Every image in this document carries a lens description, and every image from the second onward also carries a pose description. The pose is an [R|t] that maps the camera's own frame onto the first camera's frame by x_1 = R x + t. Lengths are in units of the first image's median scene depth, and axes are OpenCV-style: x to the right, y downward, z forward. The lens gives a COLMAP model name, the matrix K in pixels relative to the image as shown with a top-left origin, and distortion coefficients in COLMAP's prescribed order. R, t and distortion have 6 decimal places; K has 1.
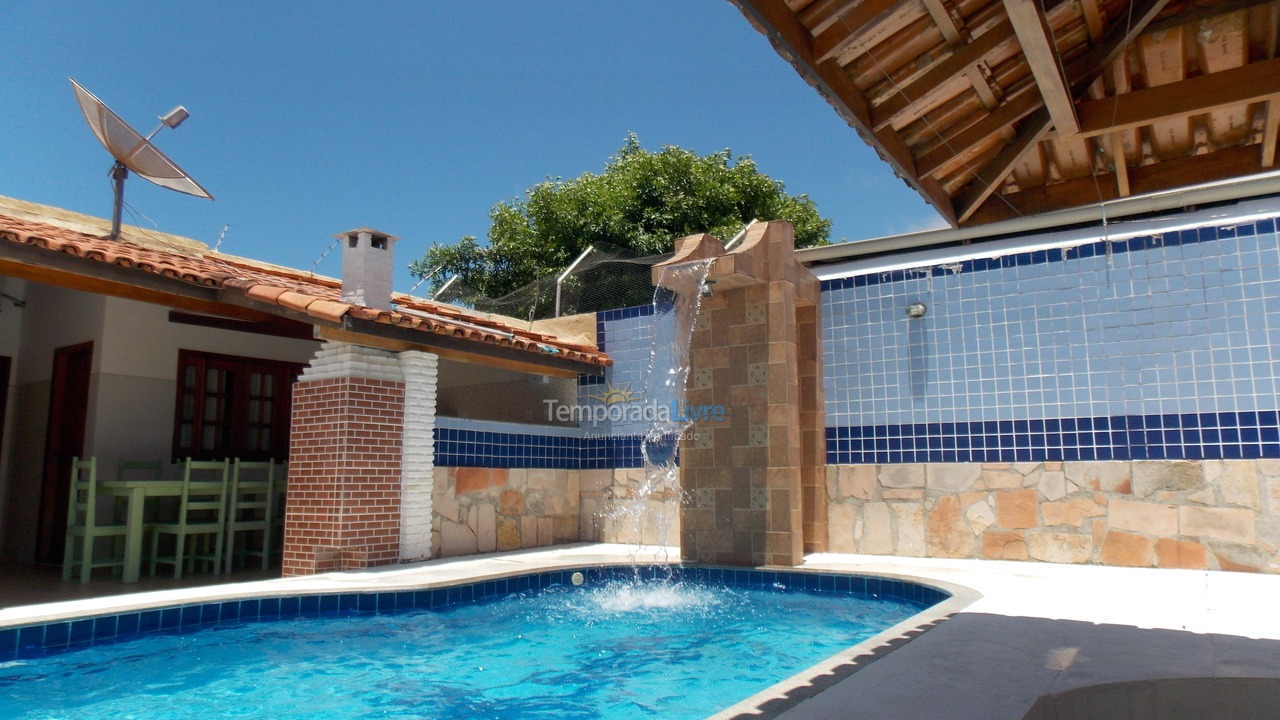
lens RADIAL K [[853.2, 0, 640.0], [0, 853.2, 360.0], [0, 0, 1]] dist [0.028101, -0.000314]
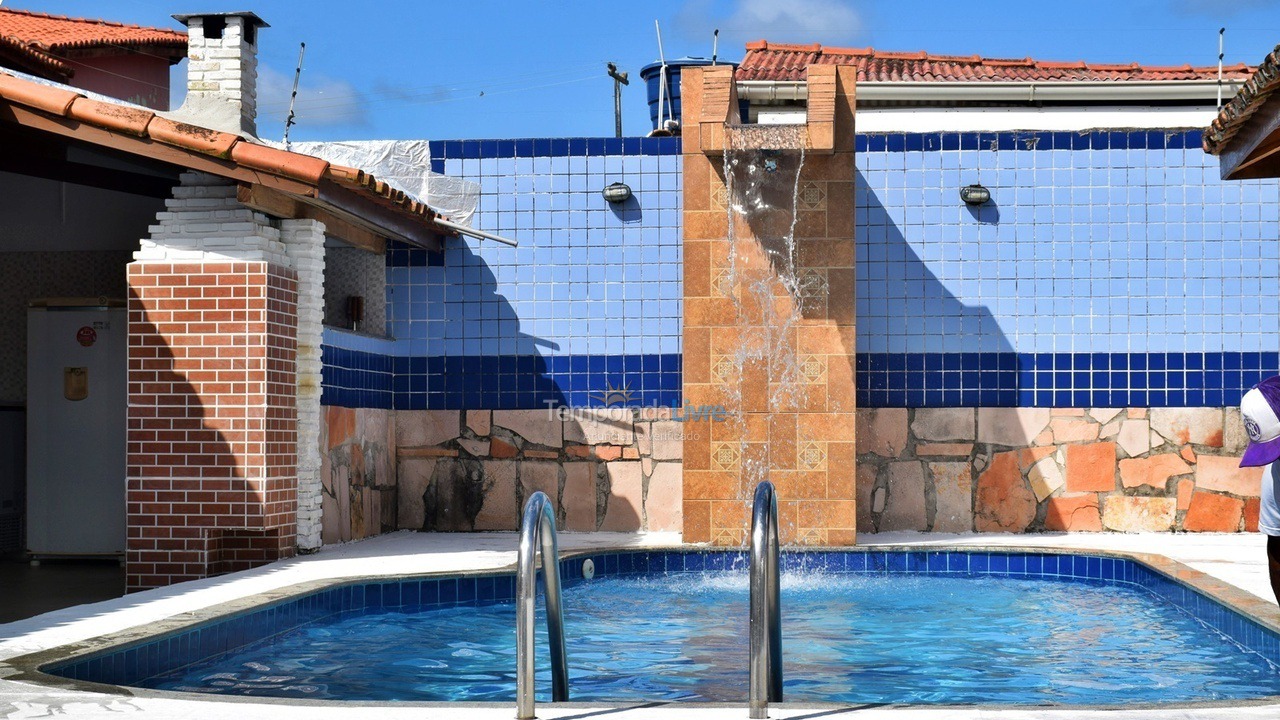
lens RADIAL K [[2468.3, 0, 640.0], [0, 2468.3, 360.0], [0, 0, 1]] dist [0.010158, -0.043603]
pose [[0.876088, 0.019793, 0.481746, -0.976415], [-0.071590, 0.993422, 0.089376, -0.091775], [-0.476808, -0.112789, 0.871741, -0.726725]]
